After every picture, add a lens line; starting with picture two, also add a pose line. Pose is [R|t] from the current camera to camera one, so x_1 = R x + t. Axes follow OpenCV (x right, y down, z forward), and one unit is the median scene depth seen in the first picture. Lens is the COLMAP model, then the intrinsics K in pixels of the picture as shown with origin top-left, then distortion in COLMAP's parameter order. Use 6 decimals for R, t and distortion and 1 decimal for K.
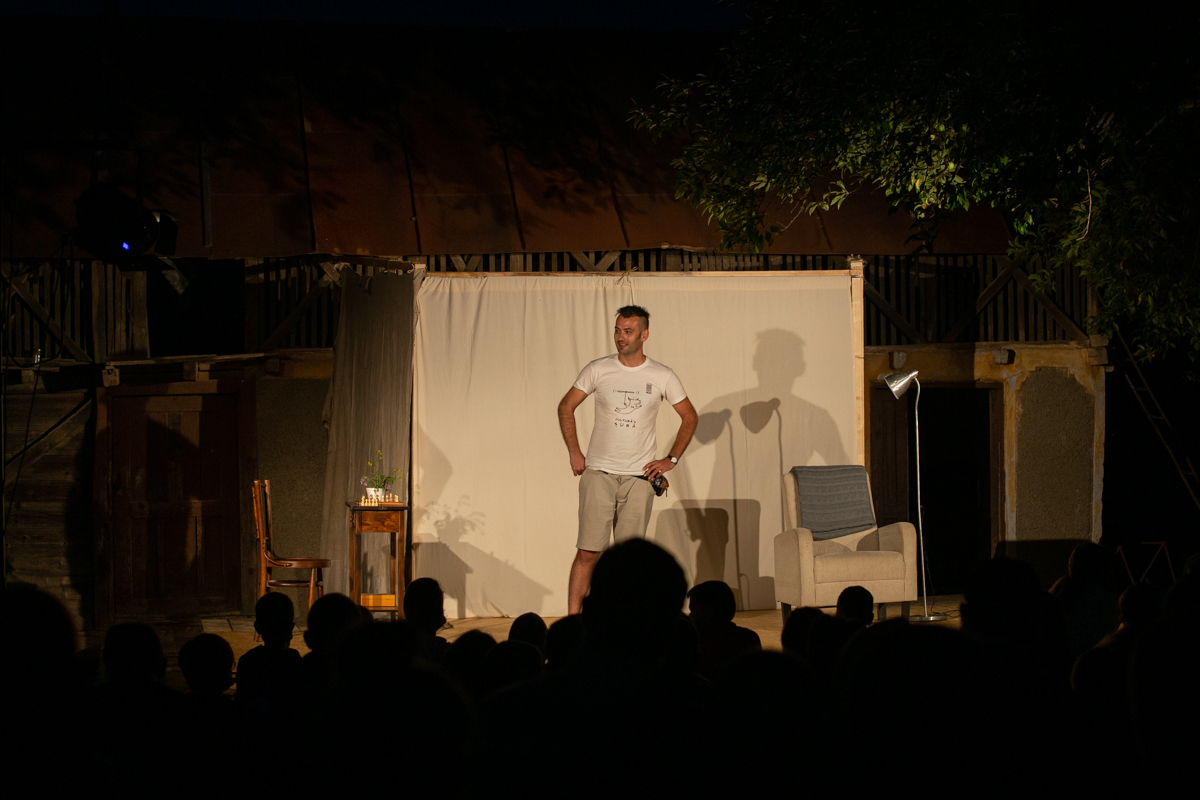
lens RADIAL K [[2439.1, 0, 609.2], [0, 2439.1, 426.4], [0, 0, 1]] dist [-0.198117, 0.000000]
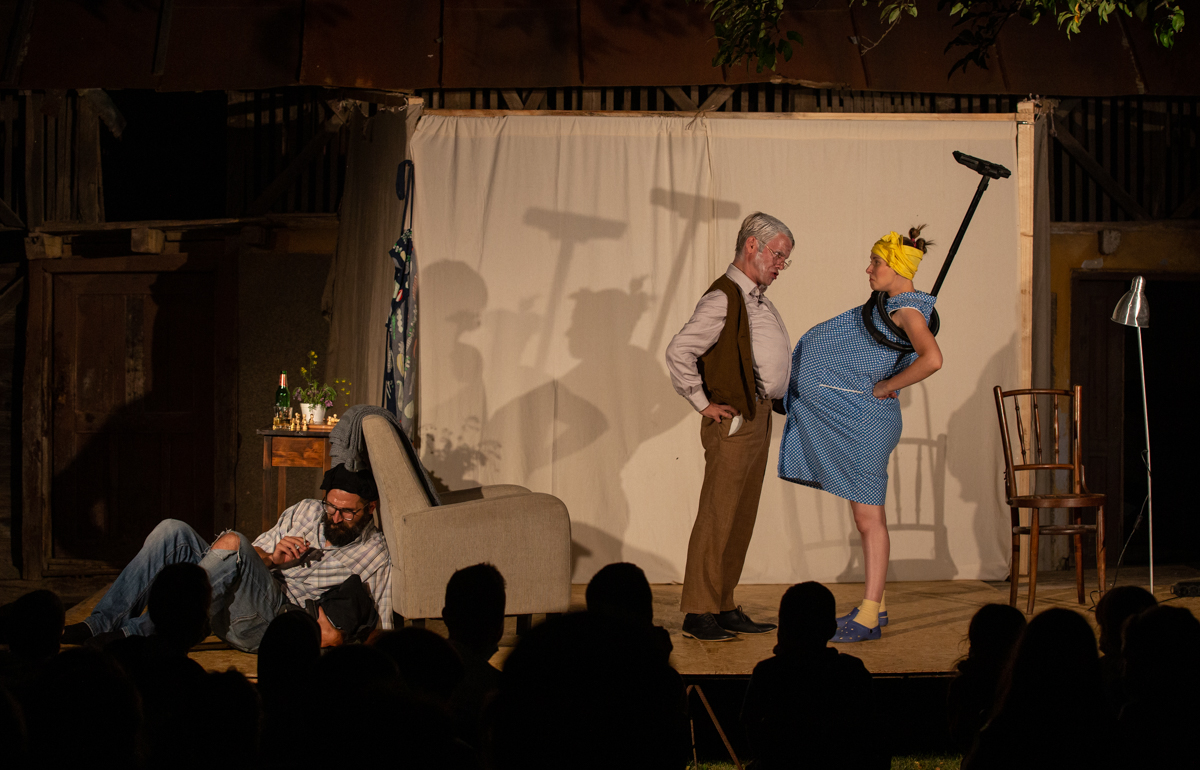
lens RADIAL K [[2780.4, 0, 626.3], [0, 2780.4, 336.0], [0, 0, 1]] dist [-0.301205, 0.000000]
pose [[0.992221, 0.019517, -0.122953, 0.079958], [-0.018803, 0.999799, 0.006961, -0.001983], [0.123064, -0.004595, 0.992388, 0.163304]]
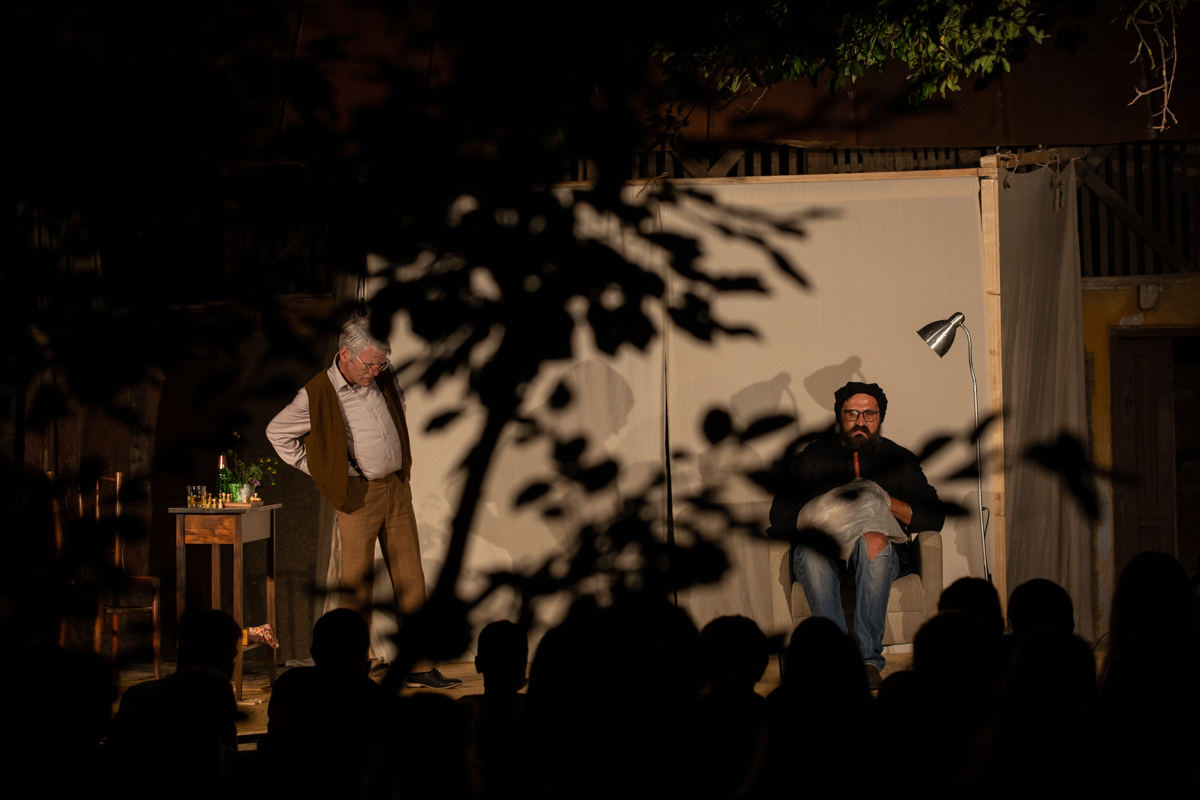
lens RADIAL K [[3488.5, 0, 600.5], [0, 3488.5, 401.8], [0, 0, 1]] dist [-0.136336, 0.000000]
pose [[0.965962, -0.009321, -0.258516, 0.232656], [0.009474, 0.999955, -0.000652, 0.001819], [0.258510, -0.001820, 0.966007, 0.009832]]
